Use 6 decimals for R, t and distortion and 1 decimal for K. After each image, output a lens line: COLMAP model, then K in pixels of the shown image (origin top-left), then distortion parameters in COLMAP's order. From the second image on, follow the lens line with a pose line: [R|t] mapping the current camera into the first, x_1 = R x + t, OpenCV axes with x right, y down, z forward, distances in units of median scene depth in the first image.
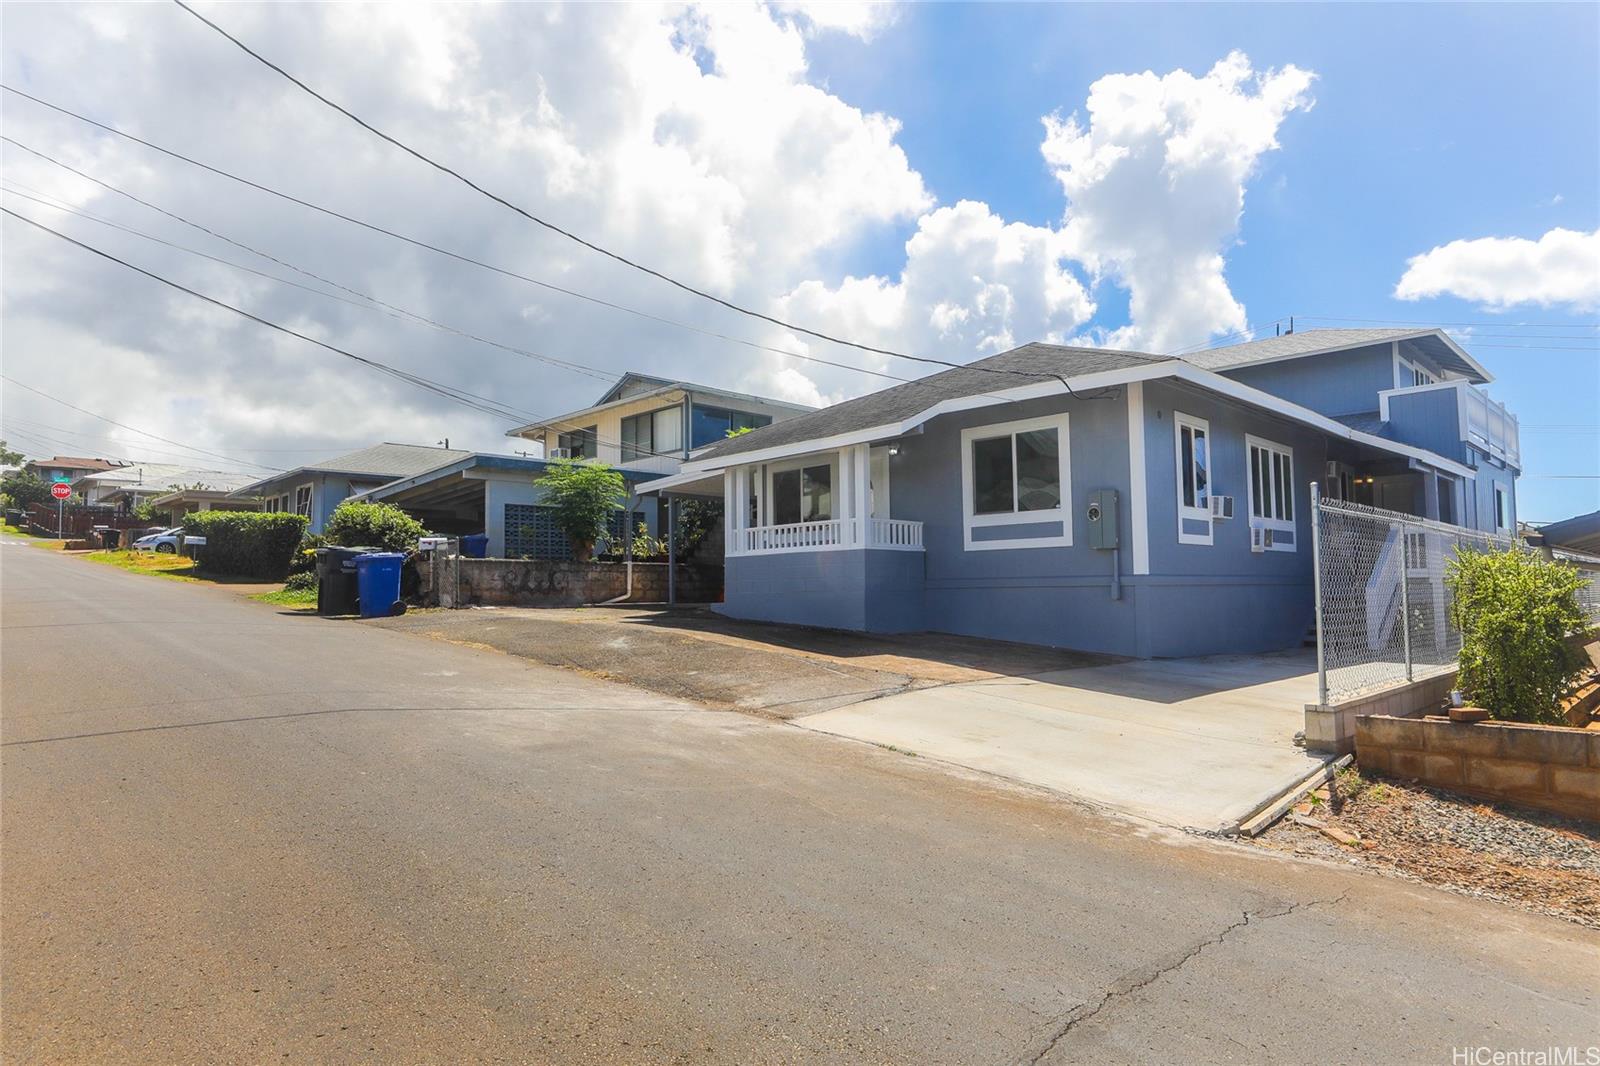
lens RADIAL K [[927.5, 0, 800.0], [0, 927.5, 533.0], [0, 0, 1]] dist [-0.036844, -0.000177]
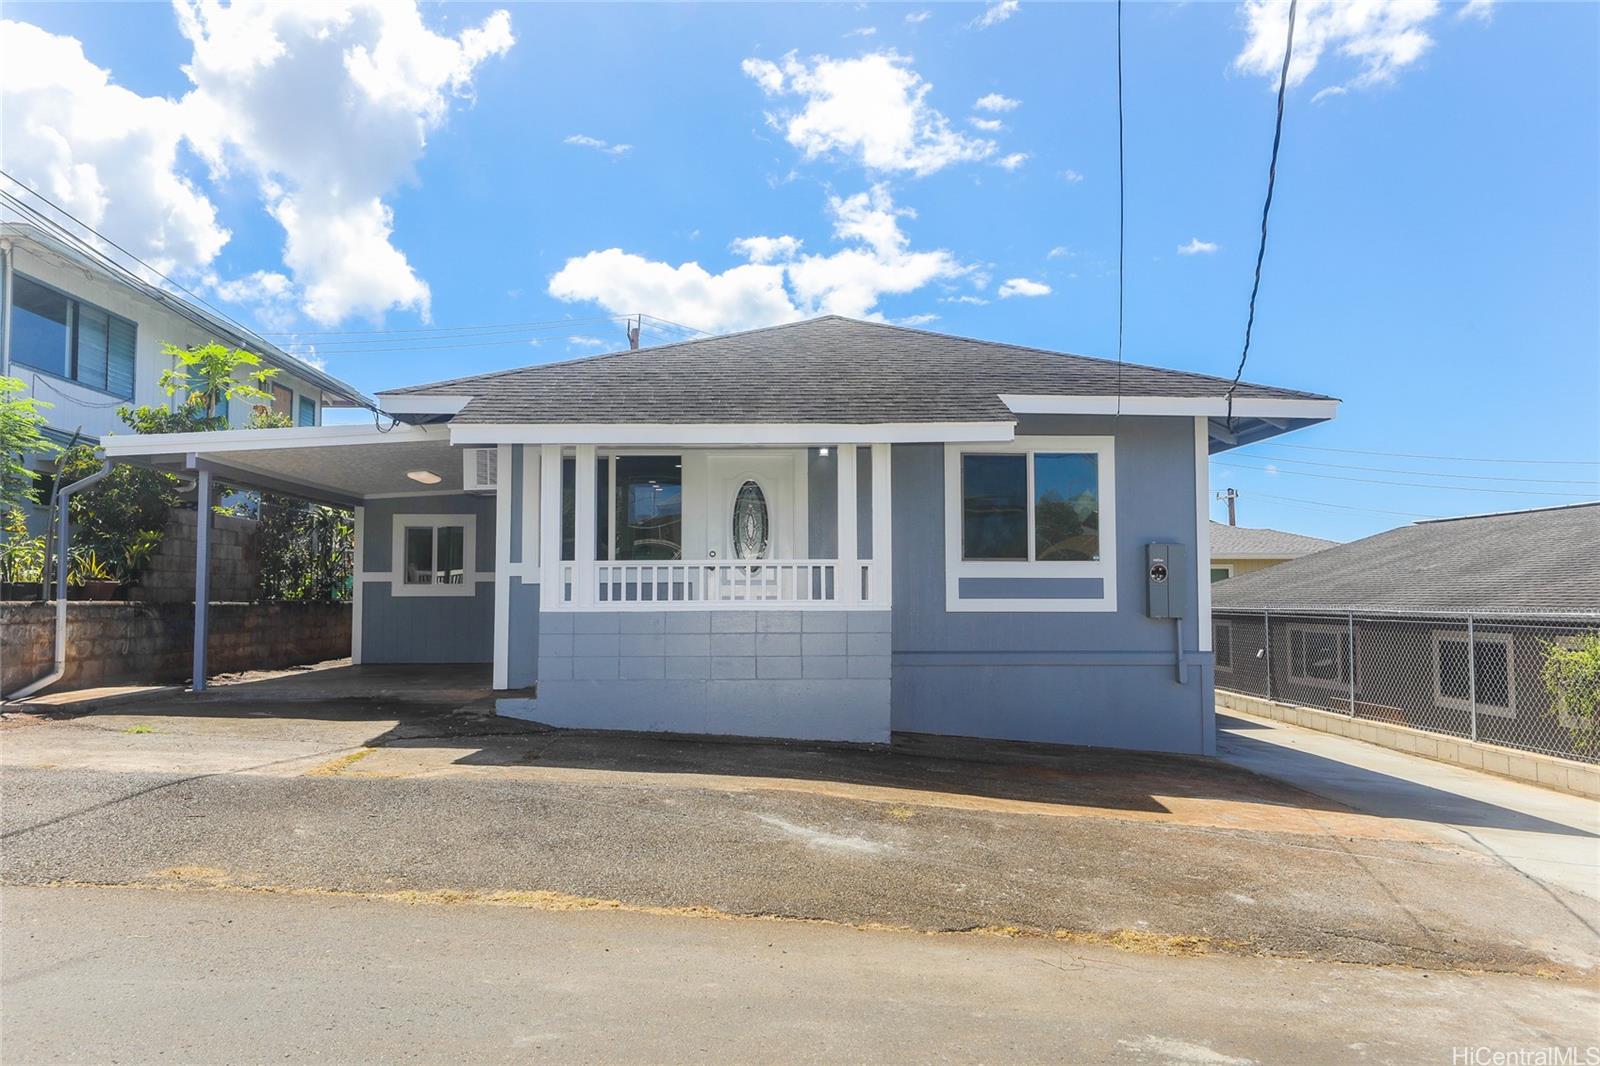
lens RADIAL K [[1102.4, 0, 800.0], [0, 1102.4, 533.0], [0, 0, 1]] dist [-0.028610, -0.000515]
pose [[0.657938, 0.050615, 0.751369, -0.453479], [-0.054666, 0.998317, -0.019382, -0.015237], [-0.751085, -0.028322, 0.659597, 0.483568]]
